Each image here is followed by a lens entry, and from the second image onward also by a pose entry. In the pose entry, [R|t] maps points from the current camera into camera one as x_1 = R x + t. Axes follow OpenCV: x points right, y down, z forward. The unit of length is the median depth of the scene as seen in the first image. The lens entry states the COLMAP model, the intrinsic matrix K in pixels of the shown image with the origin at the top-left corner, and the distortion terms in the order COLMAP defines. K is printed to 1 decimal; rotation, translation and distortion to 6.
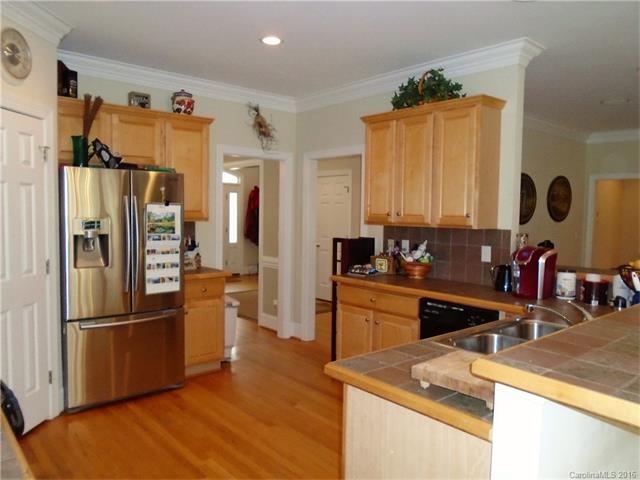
lens RADIAL K [[482.5, 0, 321.4], [0, 482.5, 241.0], [0, 0, 1]] dist [-0.040509, 0.019064]
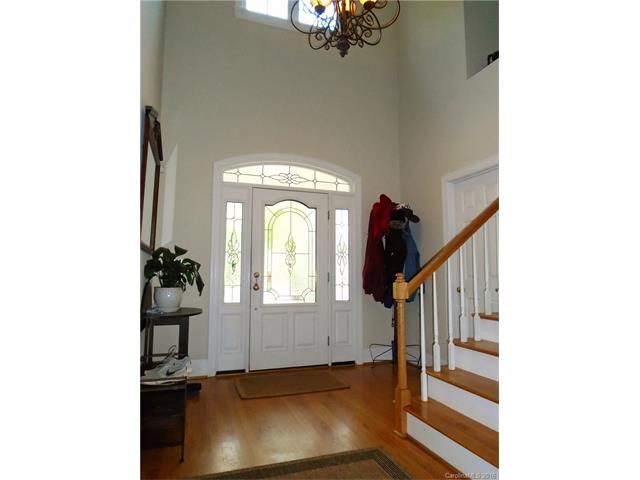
lens RADIAL K [[482.5, 0, 319.8], [0, 482.5, 239.9], [0, 0, 1]] dist [-0.040509, 0.019064]
pose [[0.973460, -0.047191, -0.223938, -0.086062], [0.003906, 0.981793, -0.189914, 0.037356], [0.228823, 0.183999, 0.955921, 0.478260]]
